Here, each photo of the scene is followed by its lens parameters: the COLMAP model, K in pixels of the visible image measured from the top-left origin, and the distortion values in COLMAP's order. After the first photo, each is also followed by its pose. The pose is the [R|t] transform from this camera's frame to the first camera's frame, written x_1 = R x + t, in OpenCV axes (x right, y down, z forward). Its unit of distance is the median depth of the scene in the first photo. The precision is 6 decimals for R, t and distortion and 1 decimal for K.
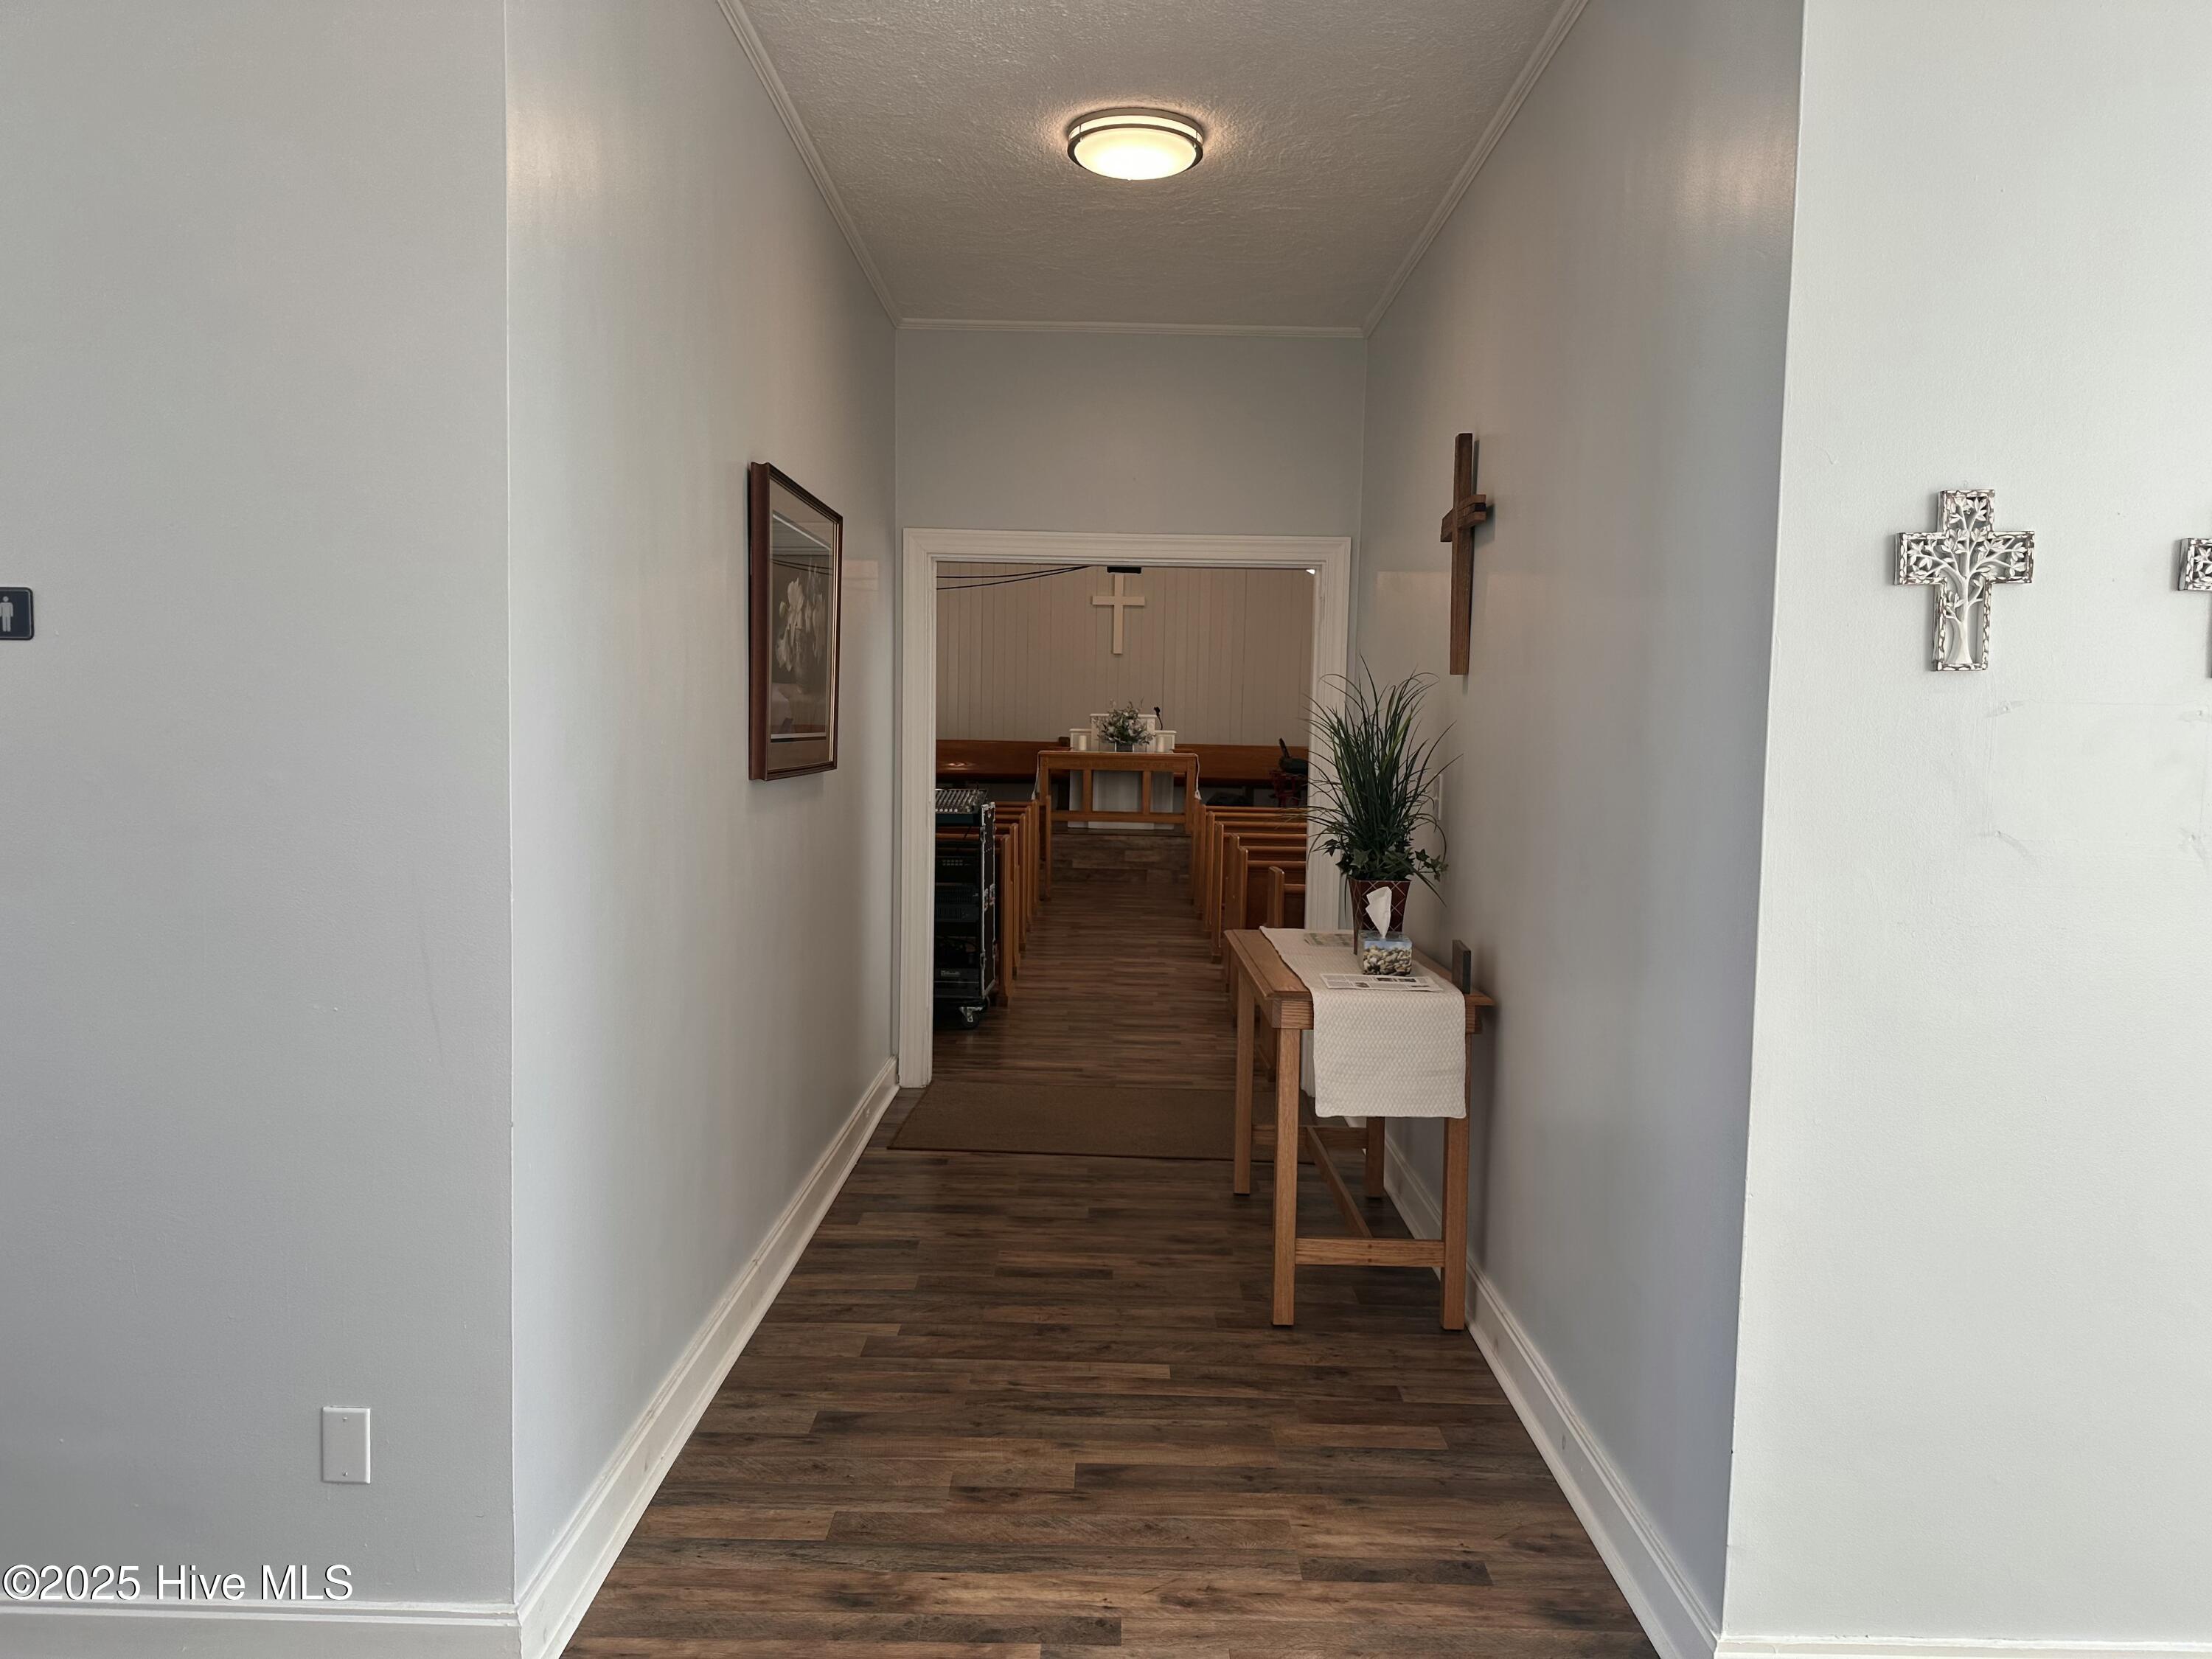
lens RADIAL K [[1552.3, 0, 1093.4], [0, 1552.3, 830.2], [0, 0, 1]] dist [0.083080, -0.085031]
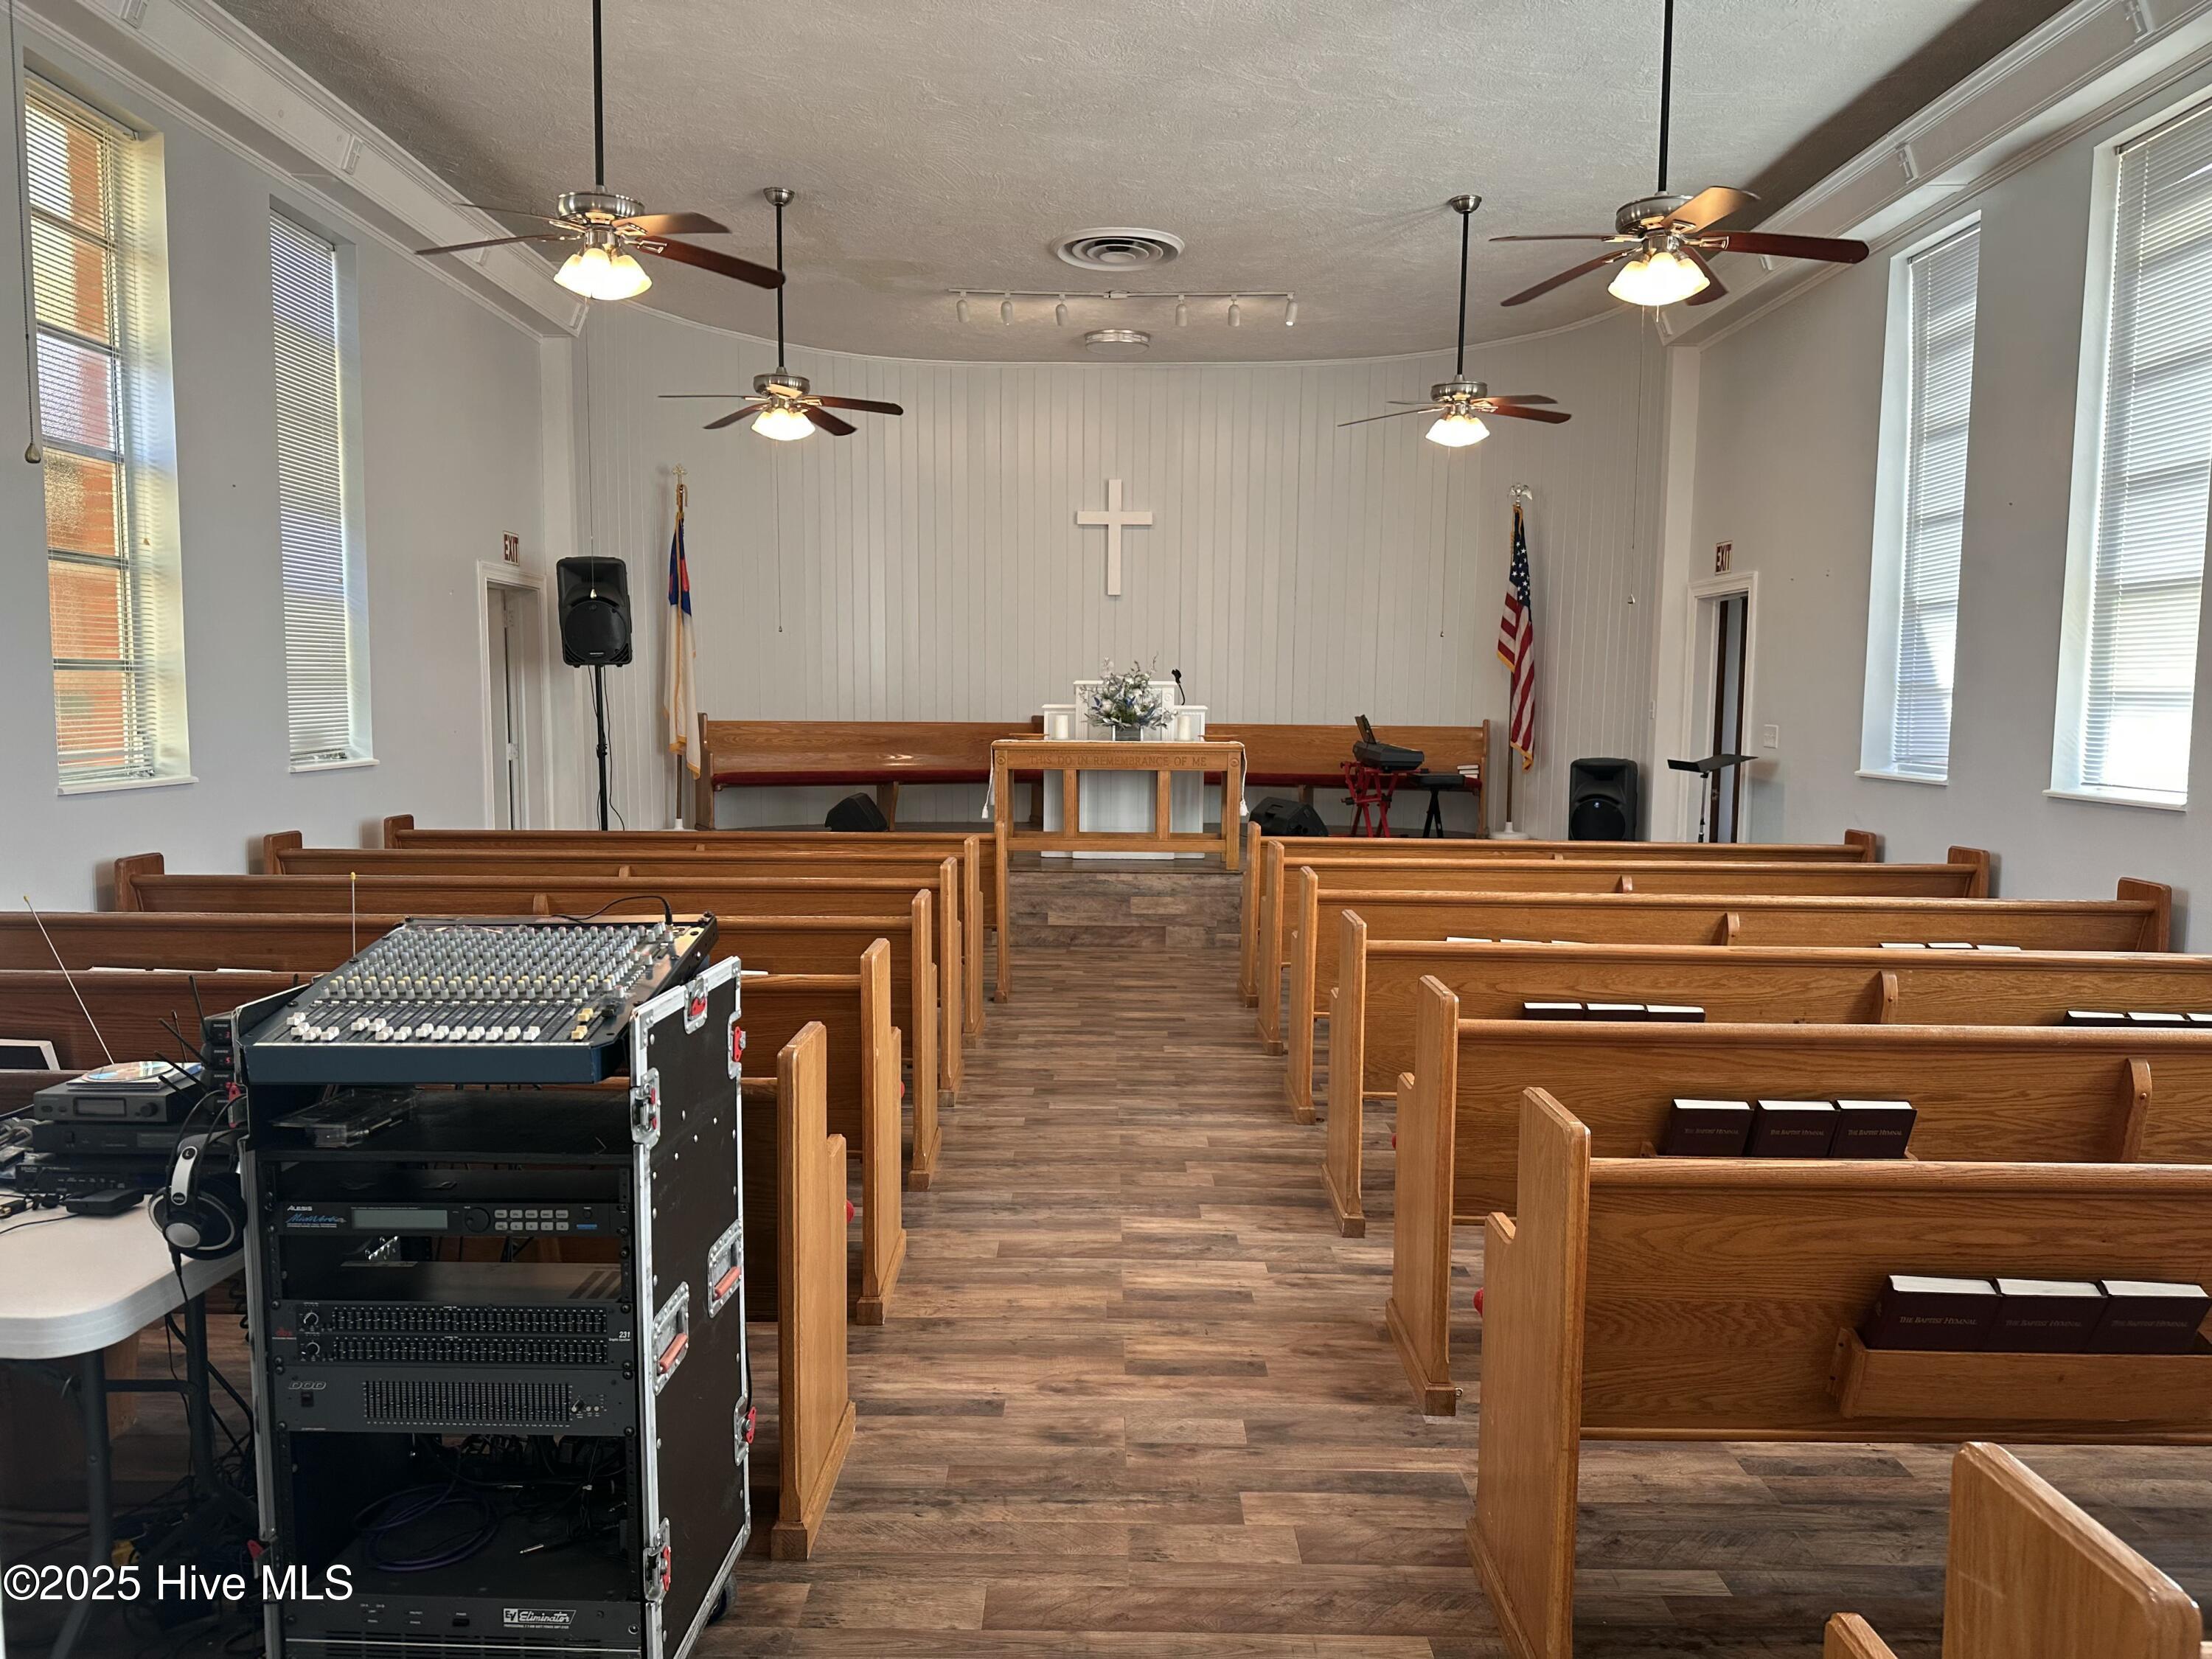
lens RADIAL K [[1552.3, 0, 1104.2], [0, 1552.3, 825.8], [0, 0, 1]] dist [0.083080, -0.085031]
pose [[0.999884, -0.011170, 0.010386, 0.010317], [0.011012, 0.999824, 0.015174, -0.080174], [-0.010554, -0.015058, 0.999831, 1.158916]]
